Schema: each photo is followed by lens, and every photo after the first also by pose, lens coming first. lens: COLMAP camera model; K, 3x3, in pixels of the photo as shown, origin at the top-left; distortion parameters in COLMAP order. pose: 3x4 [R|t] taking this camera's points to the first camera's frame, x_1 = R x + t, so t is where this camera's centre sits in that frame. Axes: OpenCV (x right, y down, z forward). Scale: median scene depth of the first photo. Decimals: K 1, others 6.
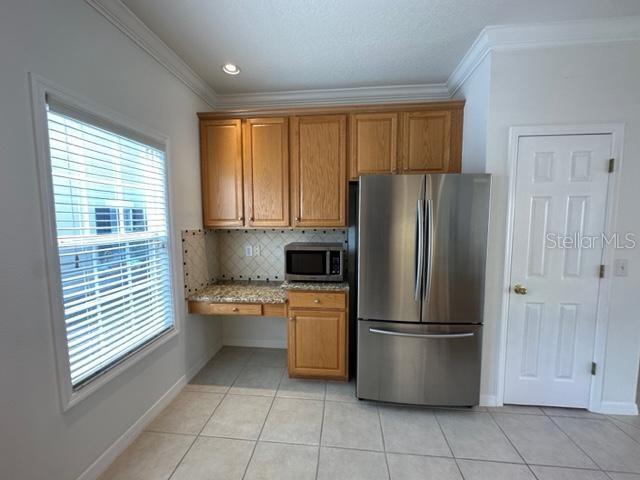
lens RADIAL K [[241.7, 0, 320.5], [0, 241.7, 236.9], [0, 0, 1]] dist [-0.000517, -0.000194]
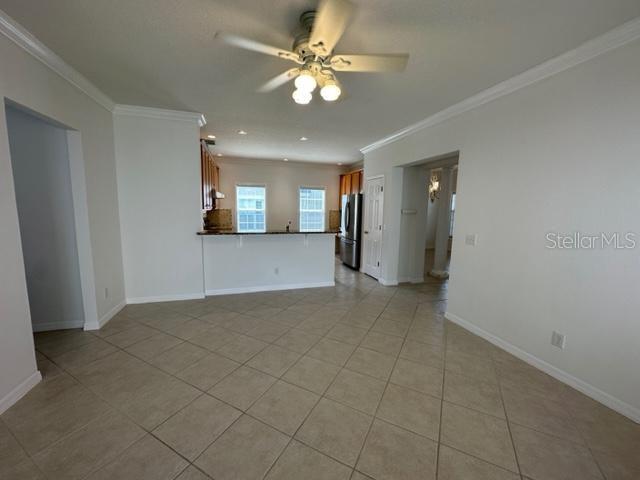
lens RADIAL K [[254.7, 0, 320.0], [0, 254.7, 238.4], [0, 0, 1]] dist [-0.001150, -0.000640]
pose [[0.382377, 0.119178, -0.916289, 3.452004], [-0.089090, 0.991782, 0.091819, 0.058774], [0.919702, 0.046522, 0.389852, -0.722916]]
